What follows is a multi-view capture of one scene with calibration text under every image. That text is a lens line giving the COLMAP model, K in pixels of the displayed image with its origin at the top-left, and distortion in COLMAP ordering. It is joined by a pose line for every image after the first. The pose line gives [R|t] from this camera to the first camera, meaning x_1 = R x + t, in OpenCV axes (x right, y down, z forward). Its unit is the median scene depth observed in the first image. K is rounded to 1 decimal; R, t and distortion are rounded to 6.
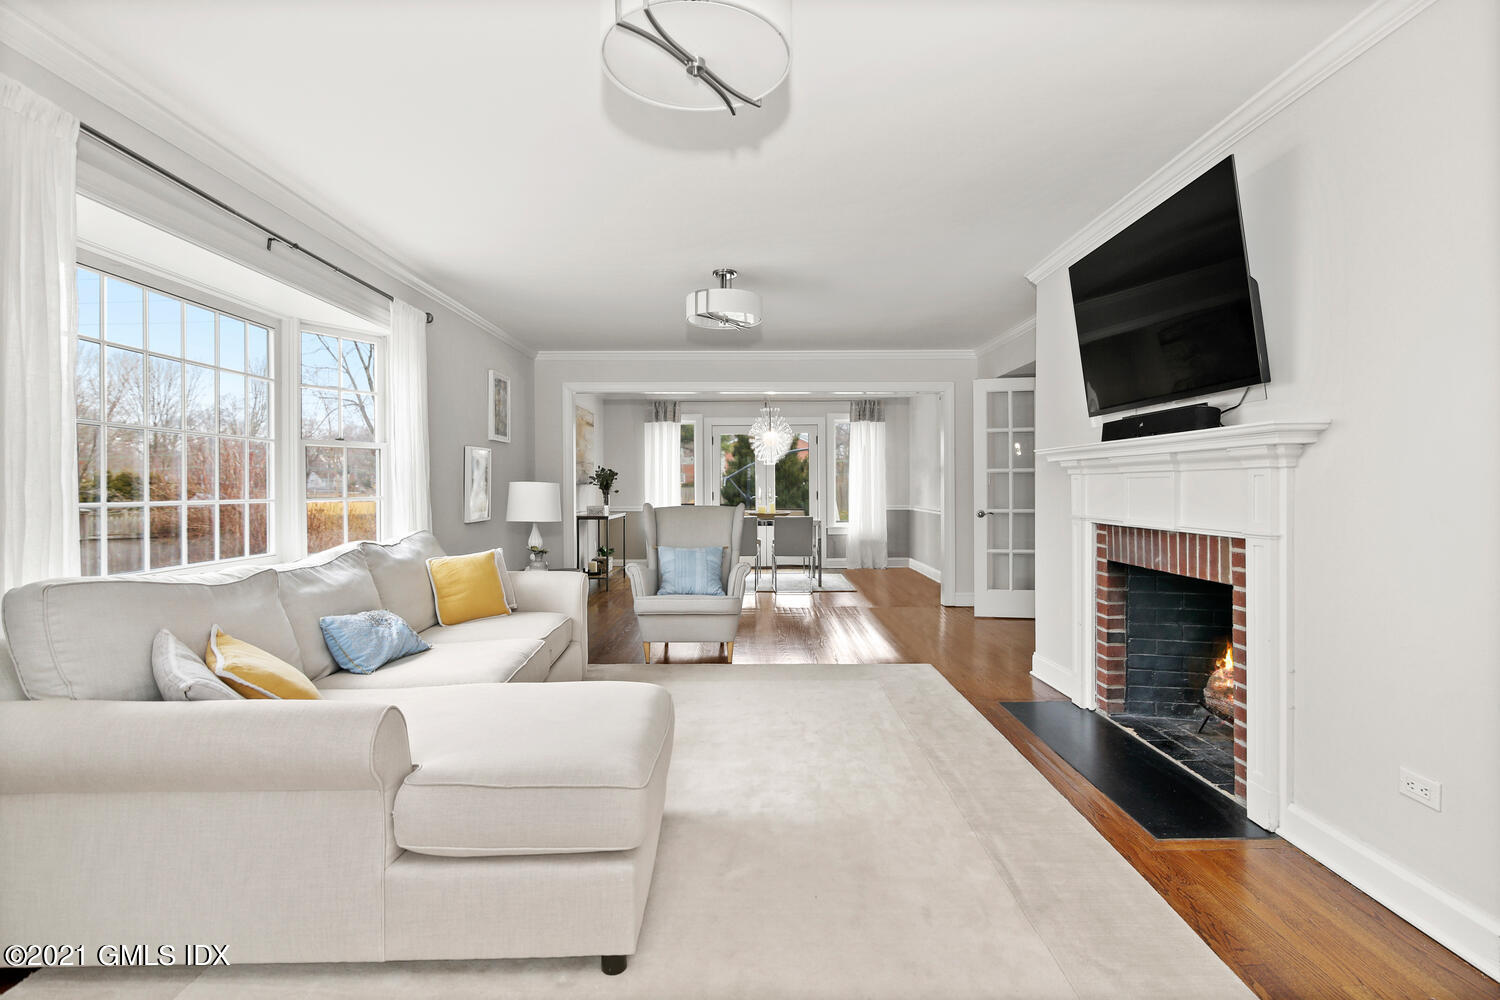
lens RADIAL K [[729.2, 0, 750.0], [0, 729.2, 500.0], [0, 0, 1]] dist [-0.001935, -0.000198]
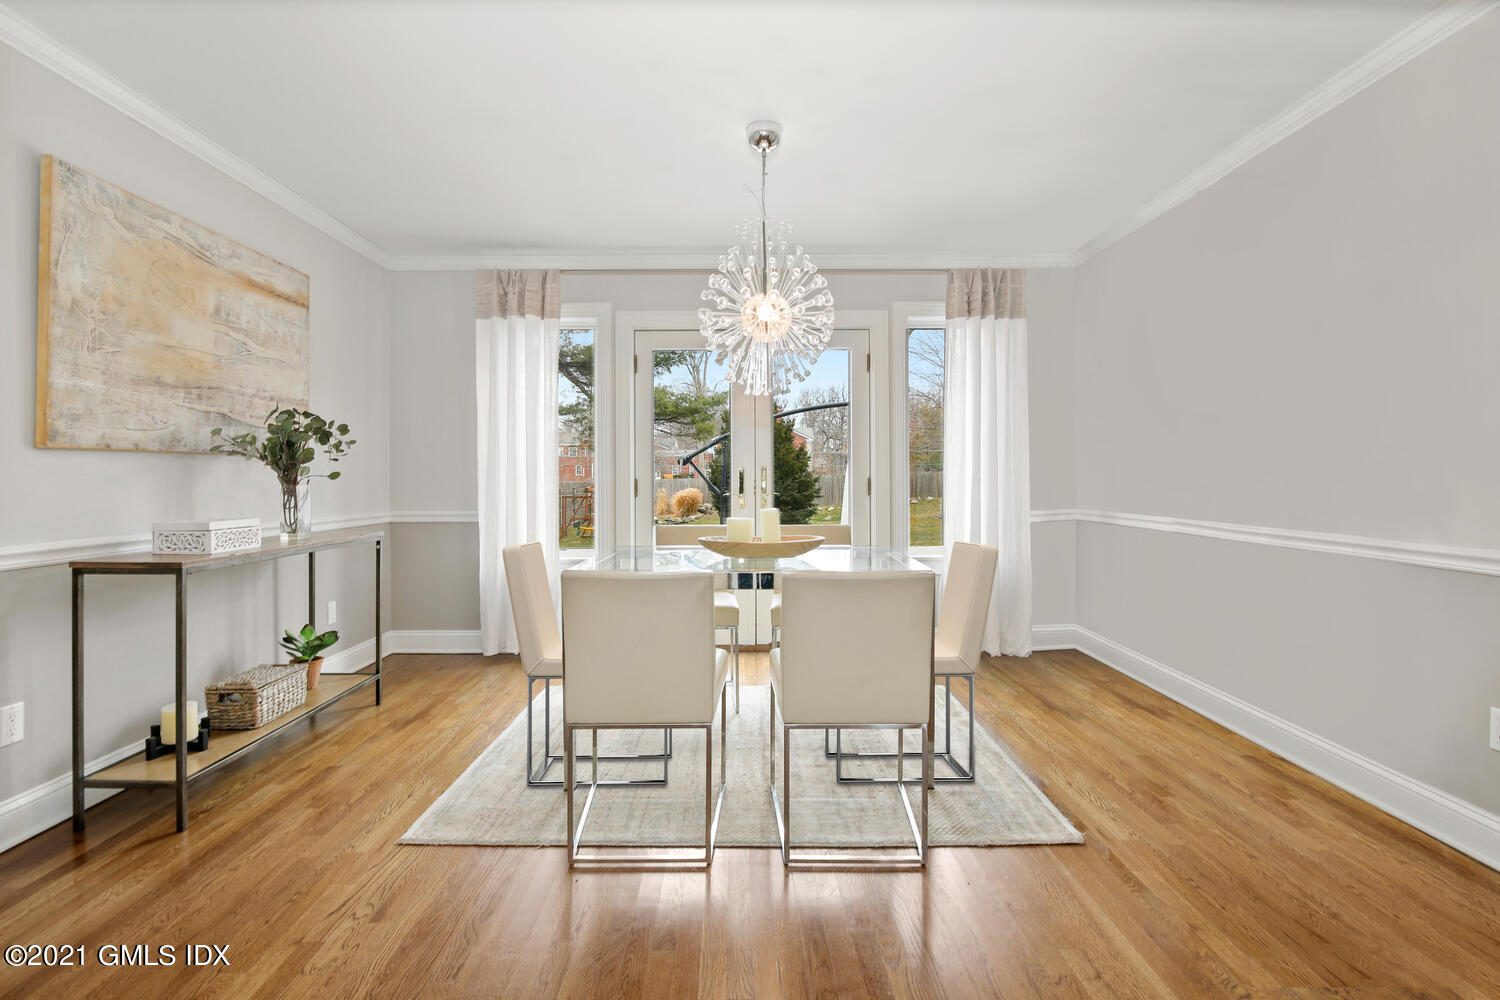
lens RADIAL K [[688.6, 0, 728.2], [0, 688.6, 482.1], [0, 0, 1]] dist [-0.001920, -0.000416]
pose [[0.999804, 0.001635, -0.019746, 0.026932], [-0.001929, 0.999887, -0.014896, -0.005626], [0.019719, 0.014931, 0.999694, 1.047925]]
